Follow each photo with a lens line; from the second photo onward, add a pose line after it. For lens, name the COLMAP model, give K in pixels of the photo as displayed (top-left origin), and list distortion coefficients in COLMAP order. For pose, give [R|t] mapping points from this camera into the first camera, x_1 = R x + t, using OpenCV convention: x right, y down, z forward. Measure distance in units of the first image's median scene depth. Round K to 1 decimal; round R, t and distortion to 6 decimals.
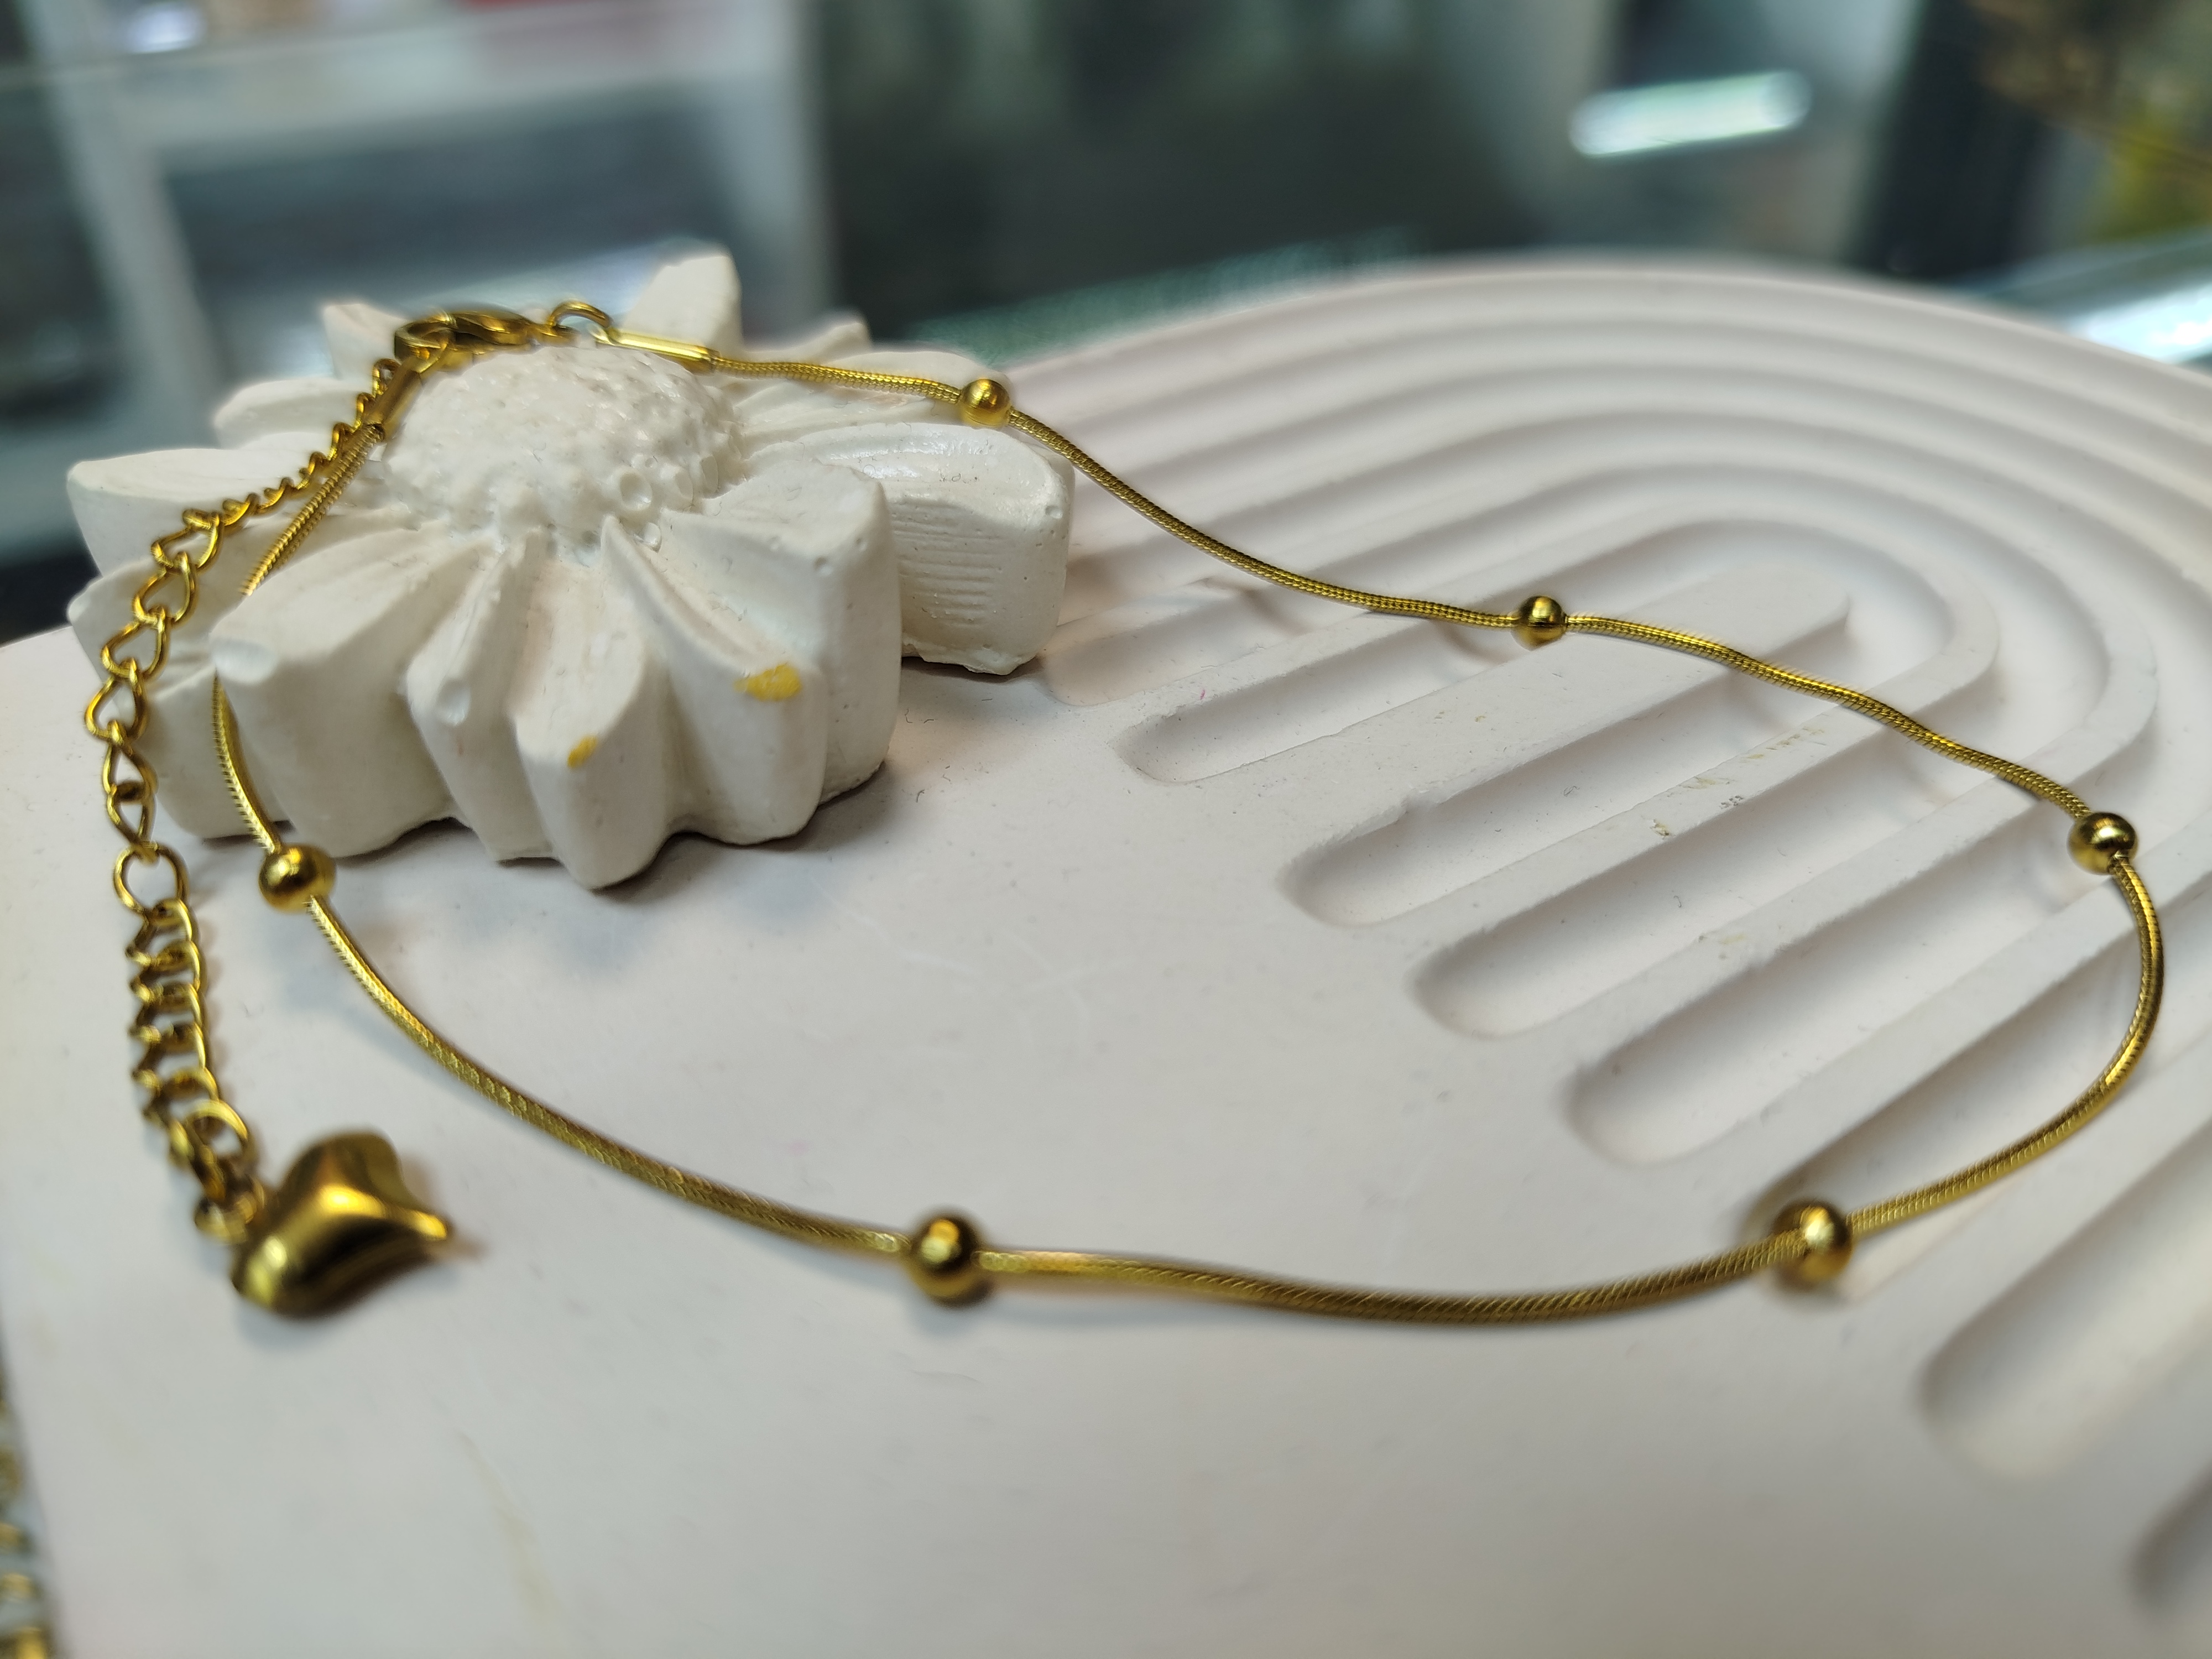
lens RADIAL K [[1724.0, 0, 1098.5], [0, 1724.0, 837.9], [0, 0, 1]] dist [-0.051312, -0.030435]
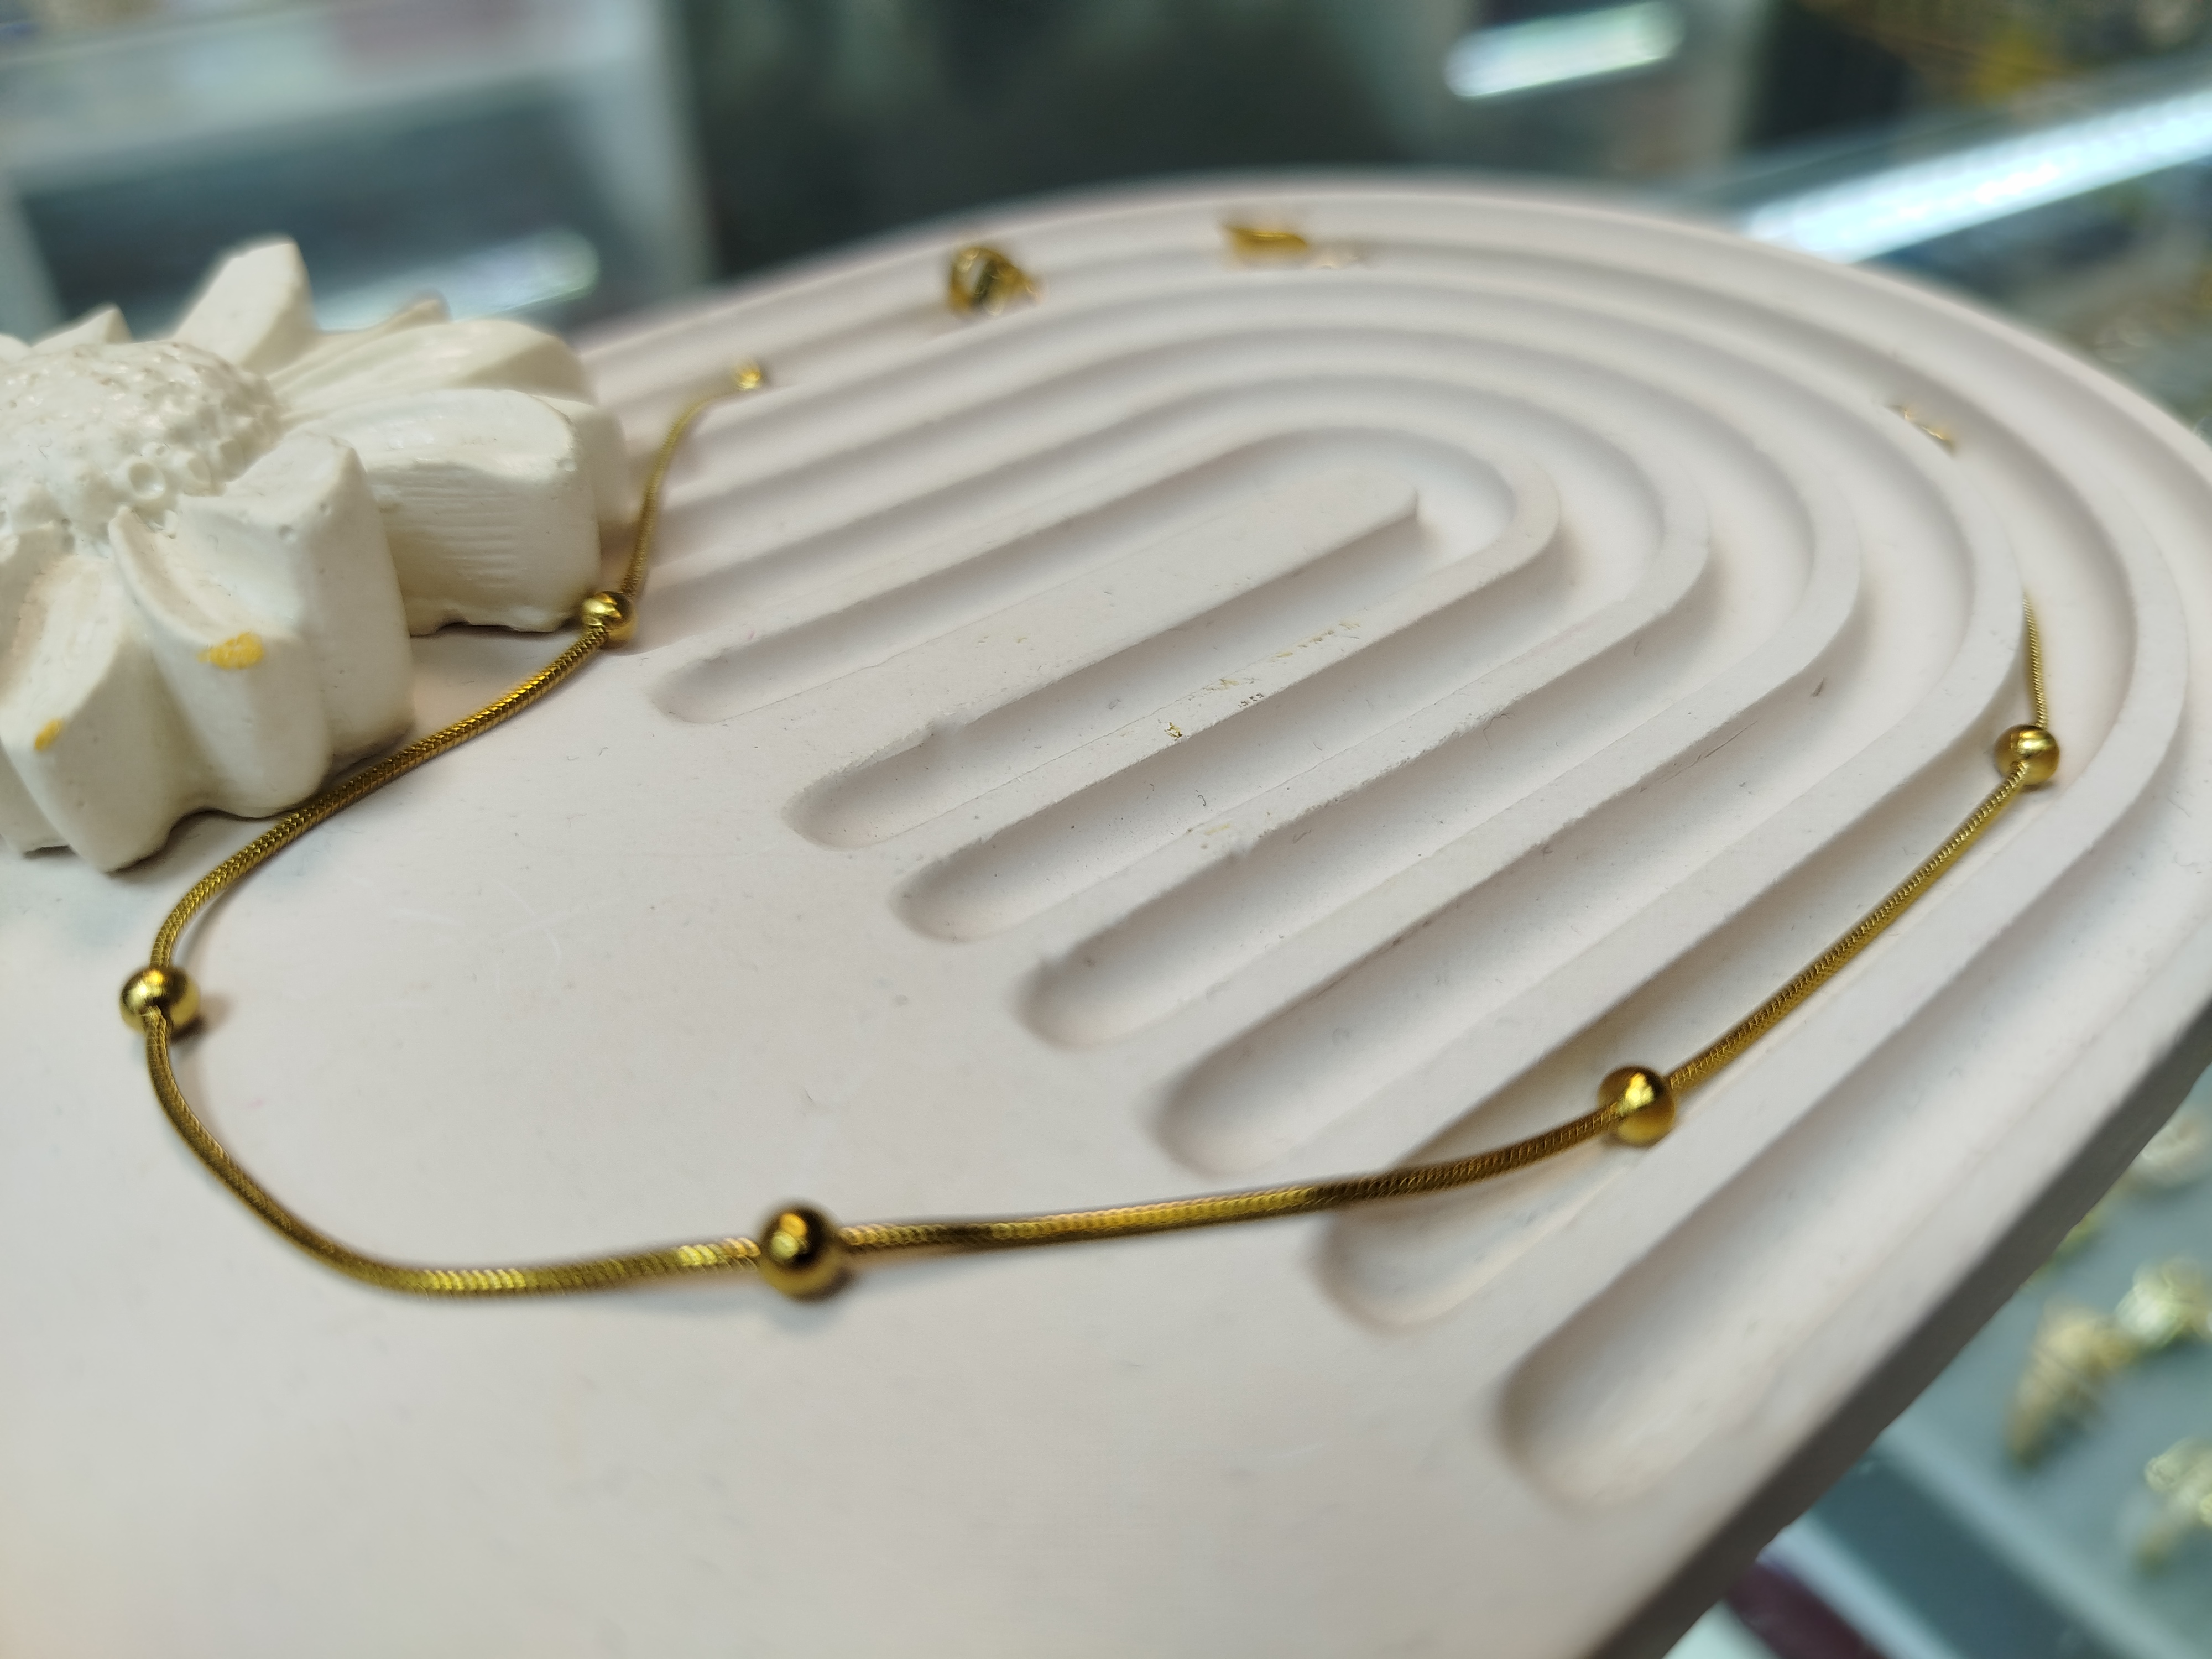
lens RADIAL K [[1724.0, 0, 1101.9], [0, 1724.0, 847.8], [0, 0, 1]] dist [-0.051312, -0.030435]
pose [[0.995653, -0.081592, 0.044925, 0.229092], [0.080771, 0.996536, 0.019813, 0.039908], [-0.046386, -0.016098, 0.998794, -0.022346]]
